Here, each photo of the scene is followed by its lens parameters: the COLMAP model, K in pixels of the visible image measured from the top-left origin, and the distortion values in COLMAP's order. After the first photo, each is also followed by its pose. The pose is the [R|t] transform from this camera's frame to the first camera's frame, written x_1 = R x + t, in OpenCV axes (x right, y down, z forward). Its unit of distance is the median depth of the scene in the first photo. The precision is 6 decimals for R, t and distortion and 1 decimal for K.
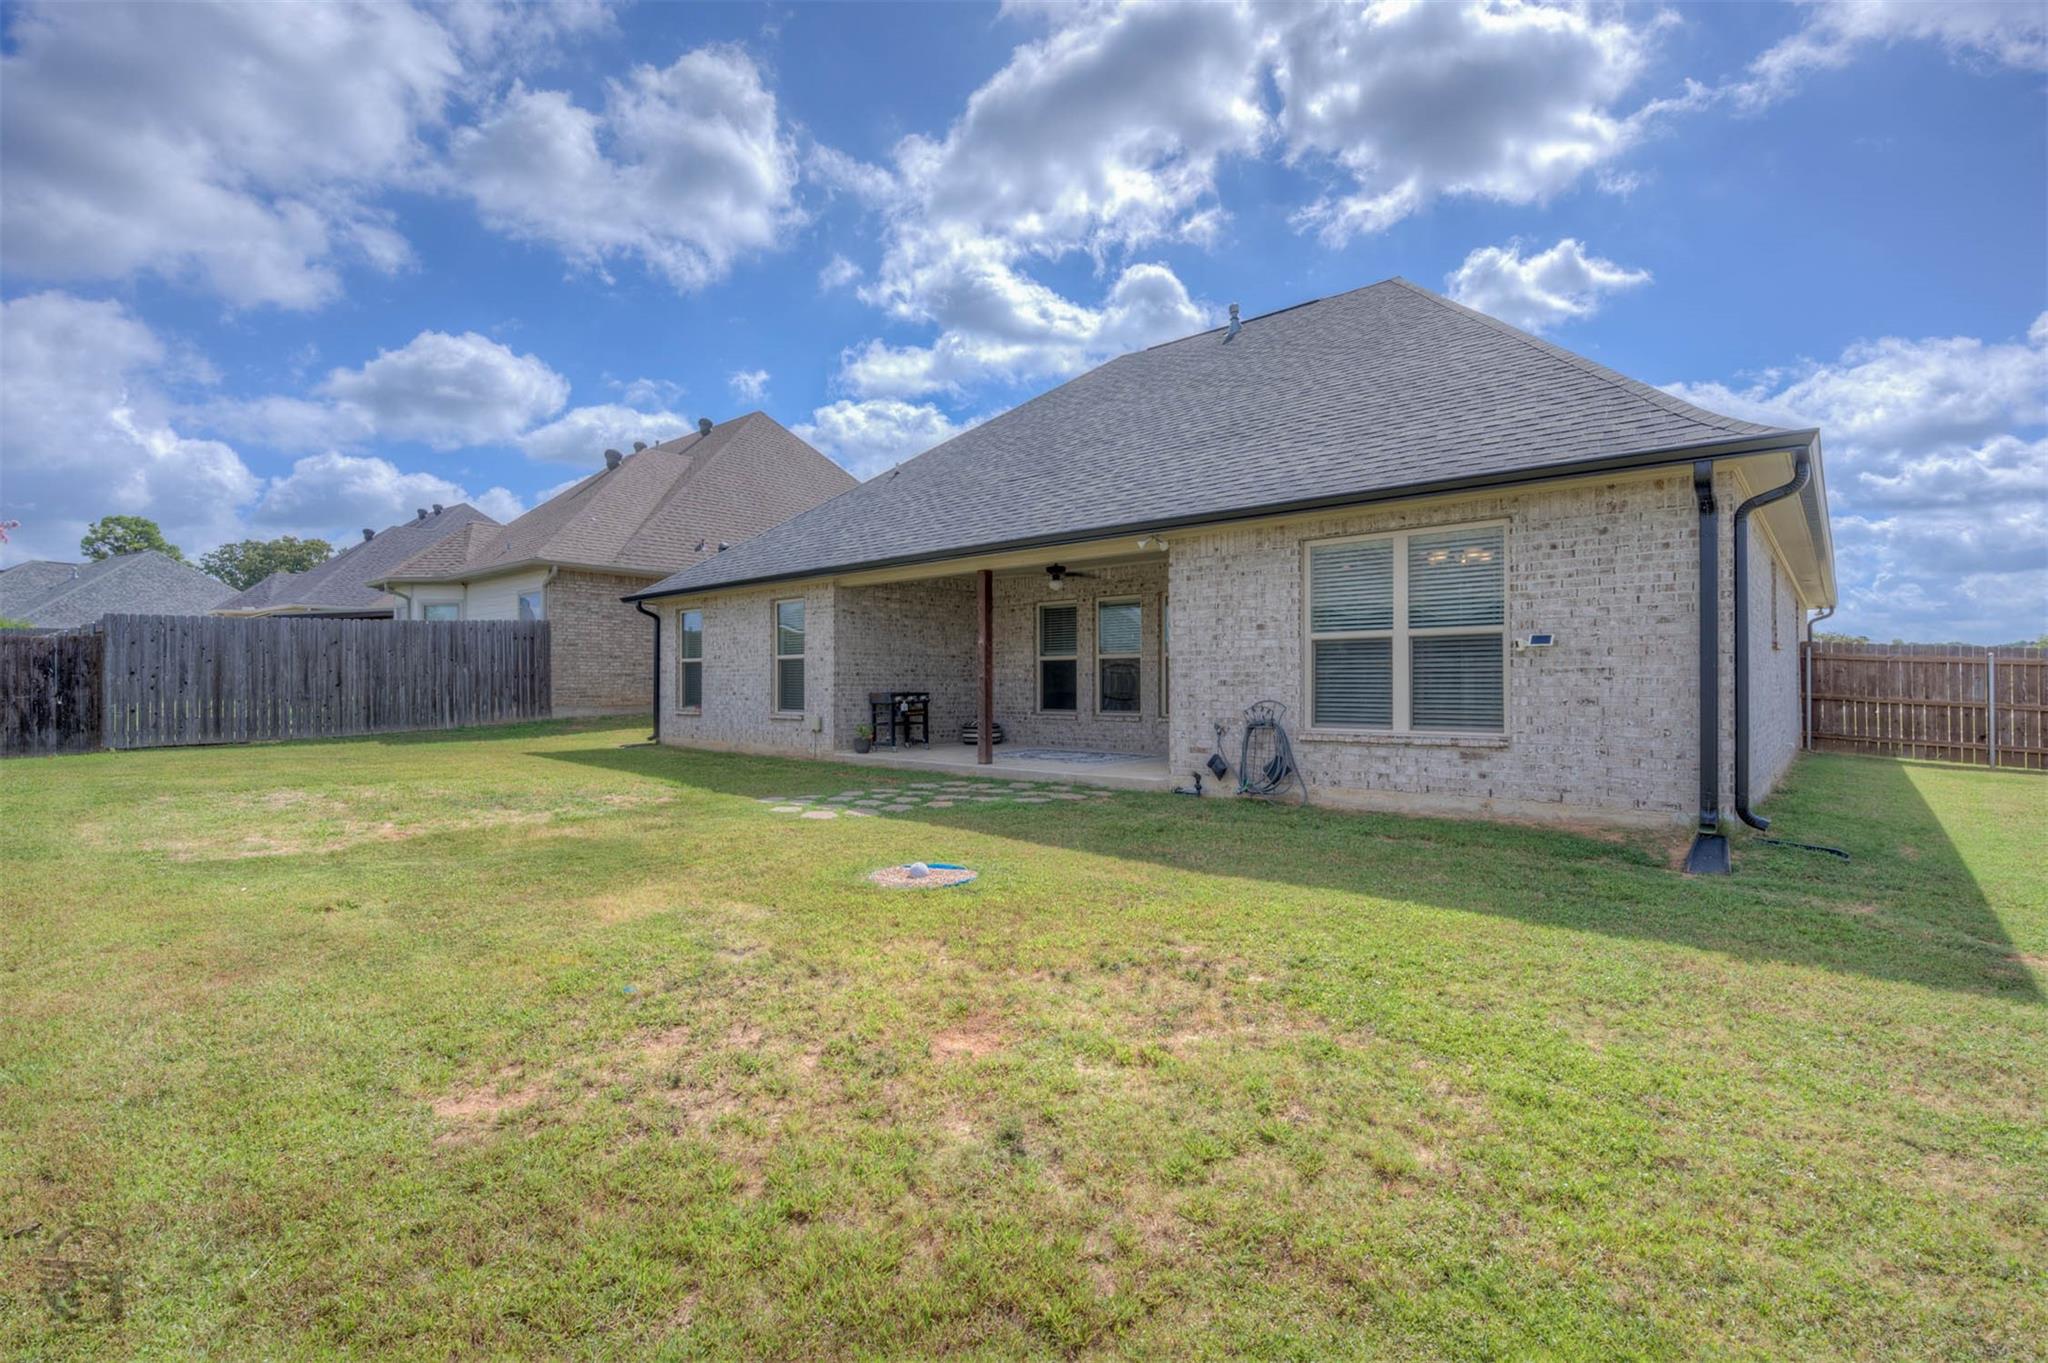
lens RADIAL K [[938.8, 0, 1023.2], [0, 938.8, 682.3], [0, 0, 1]] dist [-0.002489, -0.000338]
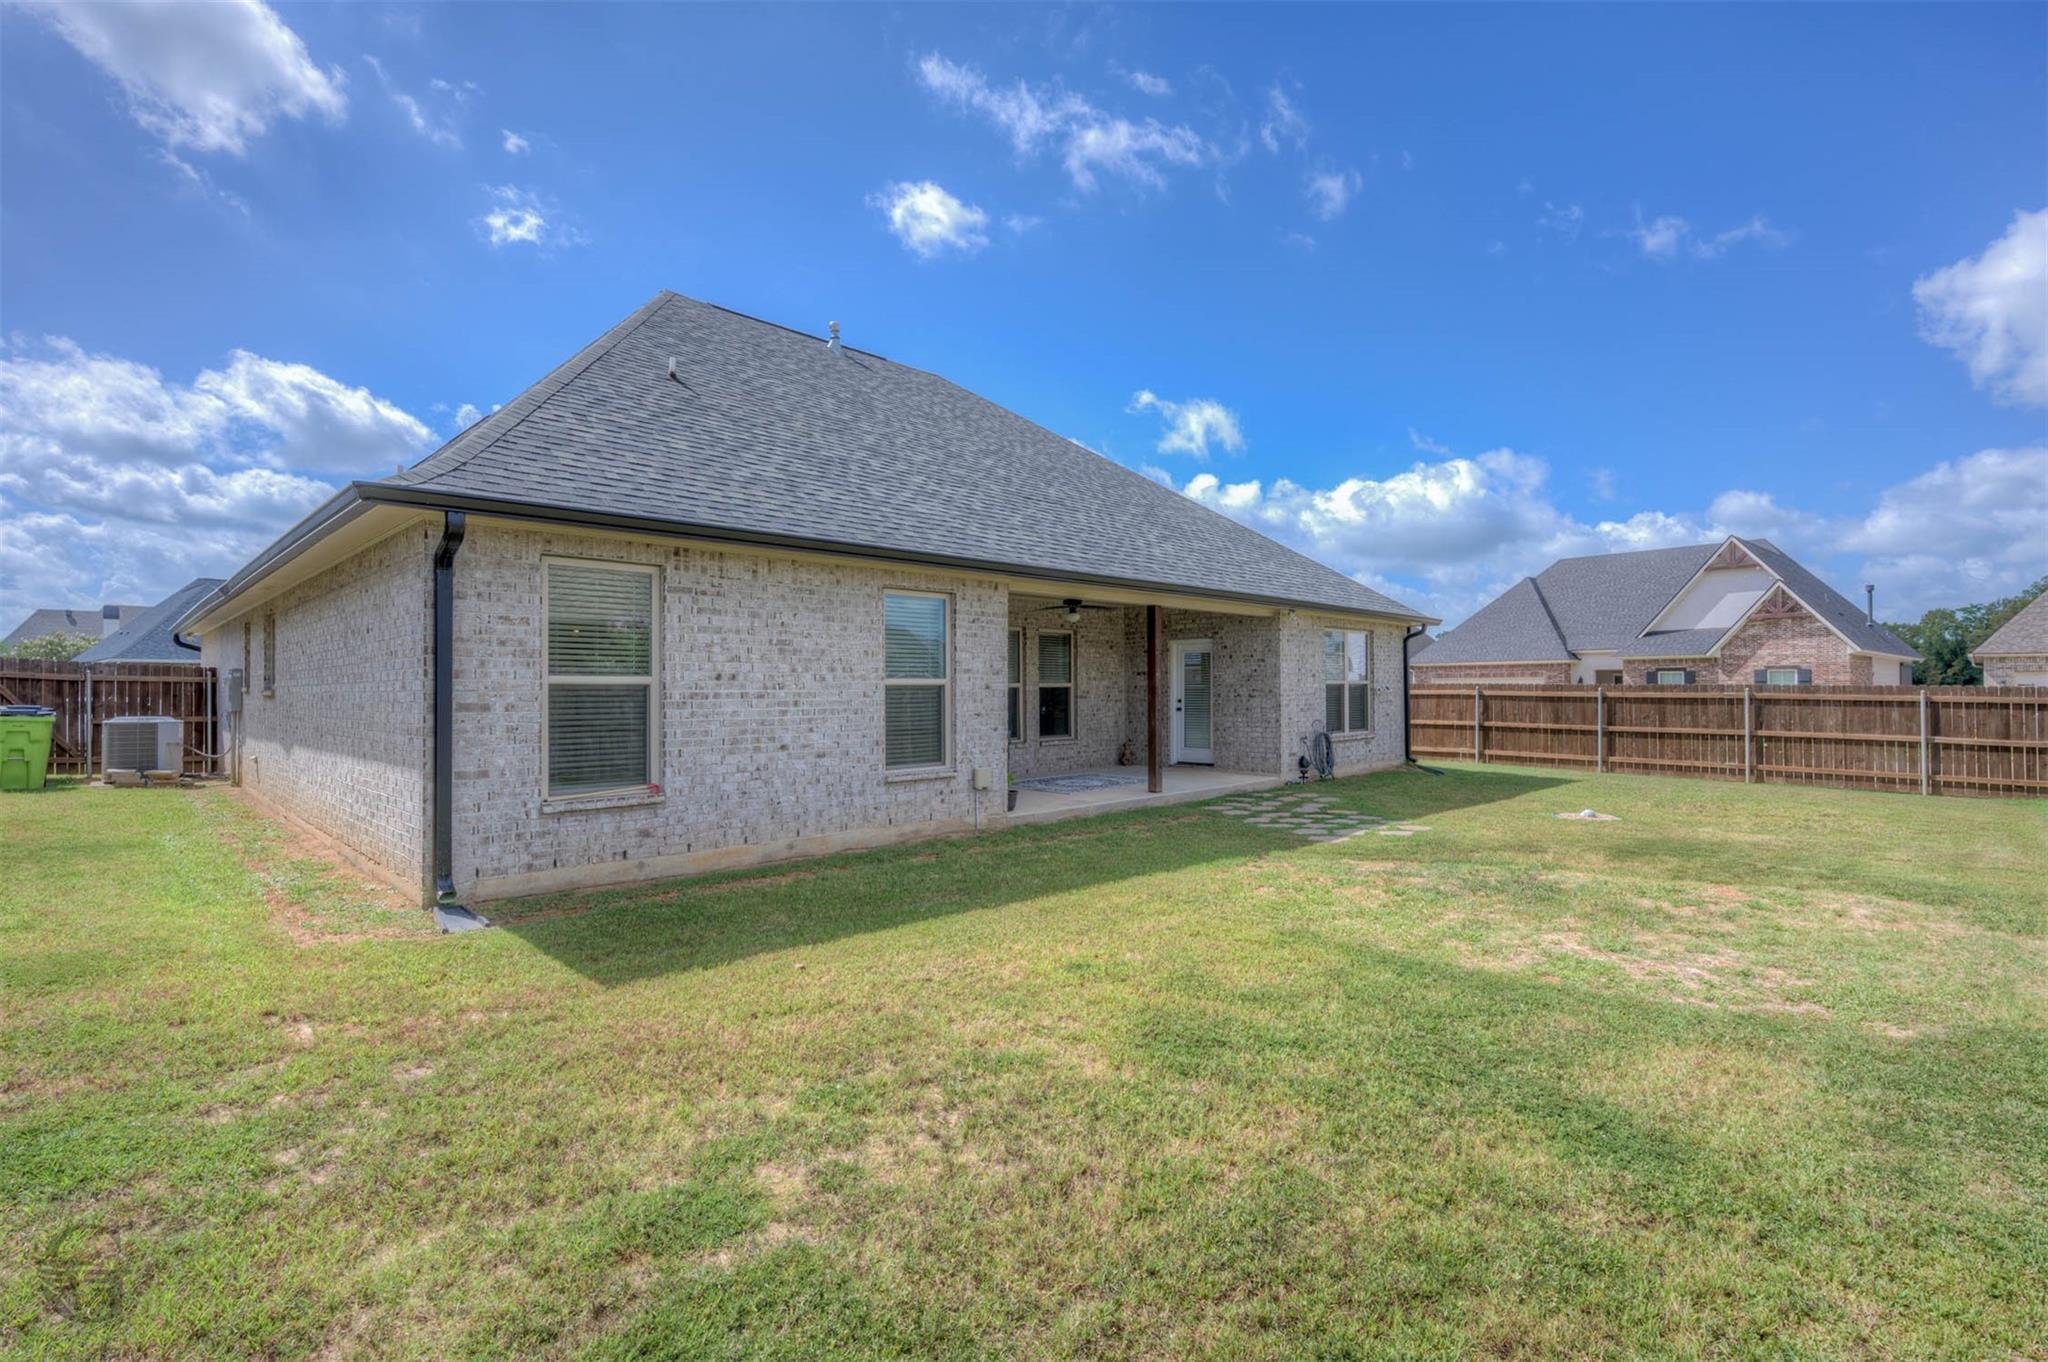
lens RADIAL K [[938.8, 0, 1022.9], [0, 938.8, 677.9], [0, 0, 1]] dist [-0.002489, -0.000338]
pose [[0.043471, 0.012886, 0.998972, -1.083293], [0.002817, 0.999911, -0.013021, -0.026242], [-0.999051, 0.003380, 0.043431, 1.098481]]
